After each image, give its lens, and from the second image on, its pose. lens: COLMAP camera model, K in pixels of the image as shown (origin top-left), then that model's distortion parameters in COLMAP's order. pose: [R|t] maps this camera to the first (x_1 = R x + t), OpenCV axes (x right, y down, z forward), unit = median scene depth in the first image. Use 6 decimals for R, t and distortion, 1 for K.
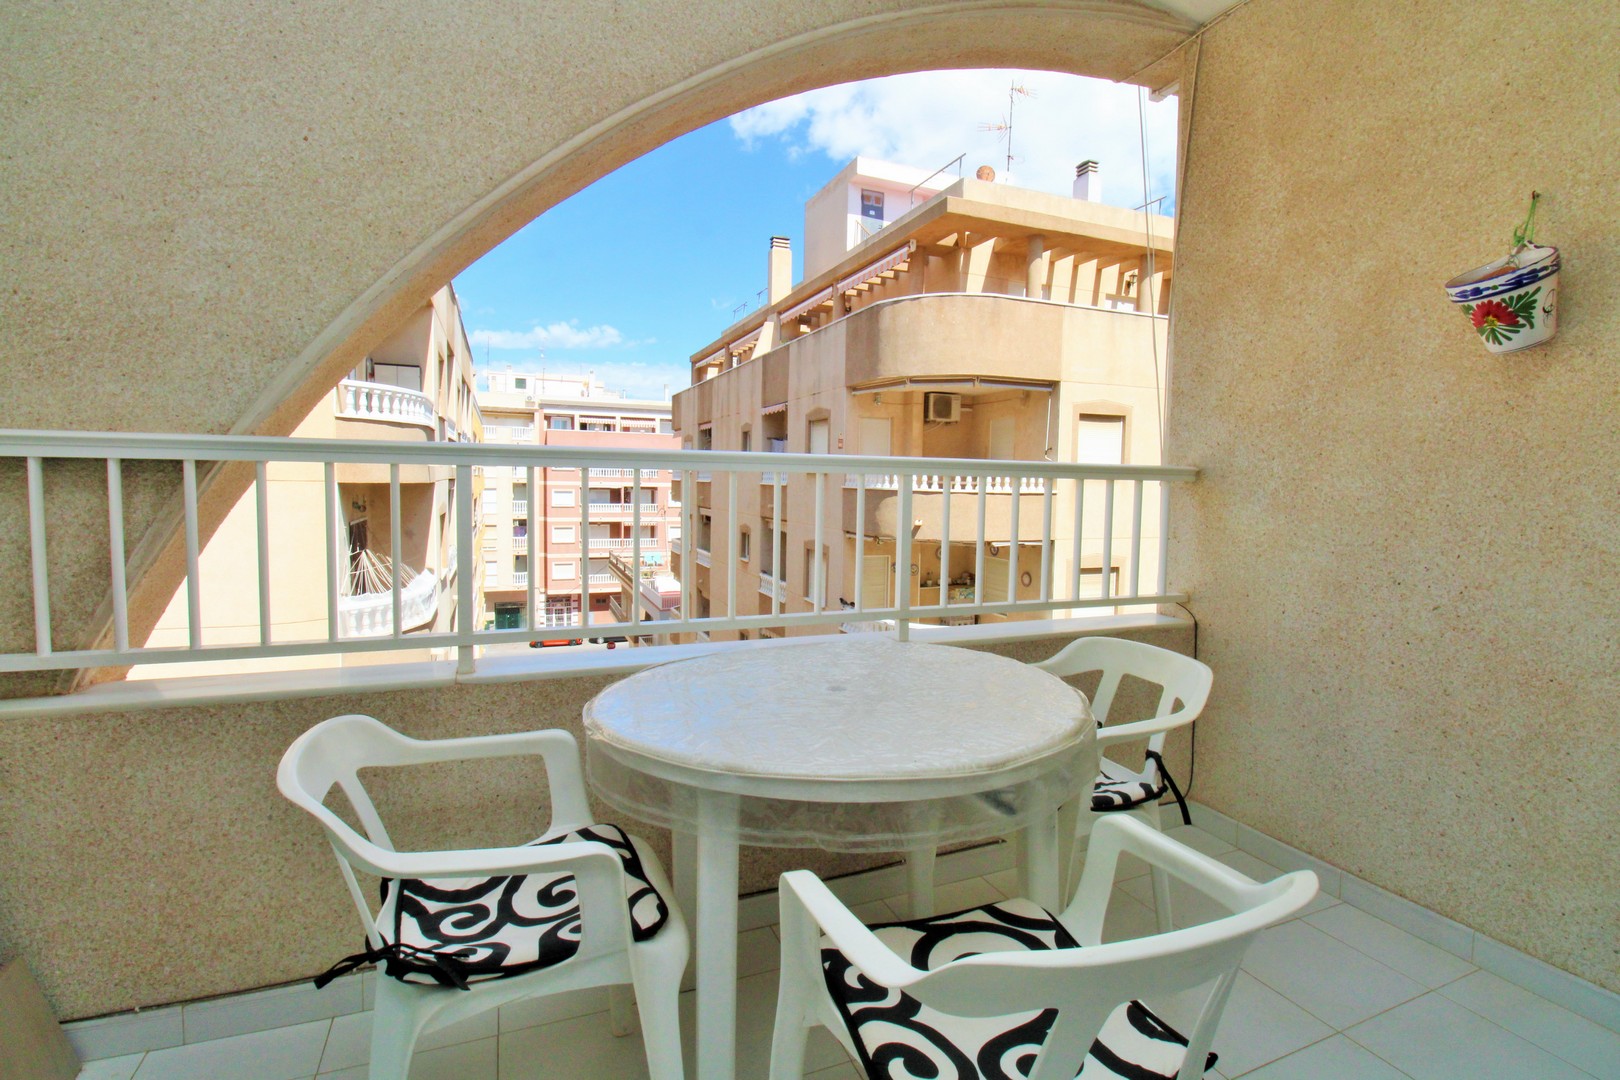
lens RADIAL K [[748.6, 0, 815.4], [0, 748.6, 522.8], [0, 0, 1]] dist [0.003294, -0.015396]
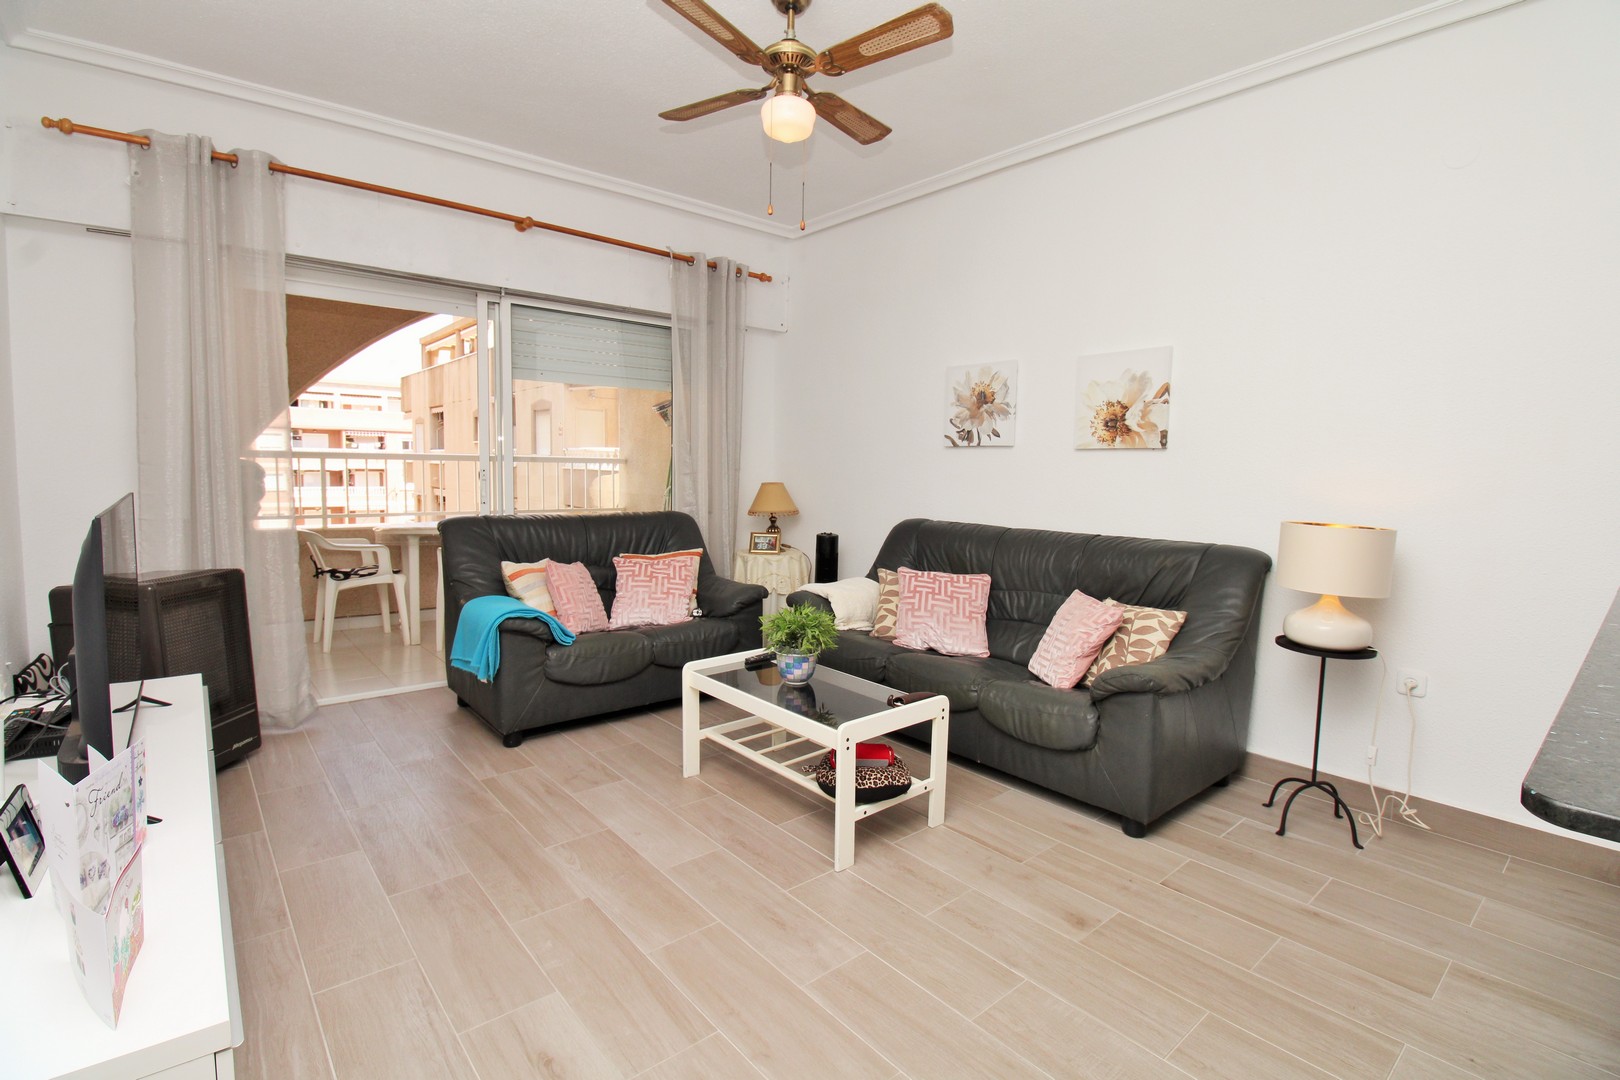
lens RADIAL K [[769.0, 0, 815.0], [0, 769.0, 523.7], [0, 0, 1]] dist [0.002952, -0.015963]
pose [[0.954973, -0.021274, 0.295928, 0.034155], [0.014330, 0.999569, 0.025614, 0.009337], [-0.296345, -0.020220, 0.954867, -0.174497]]
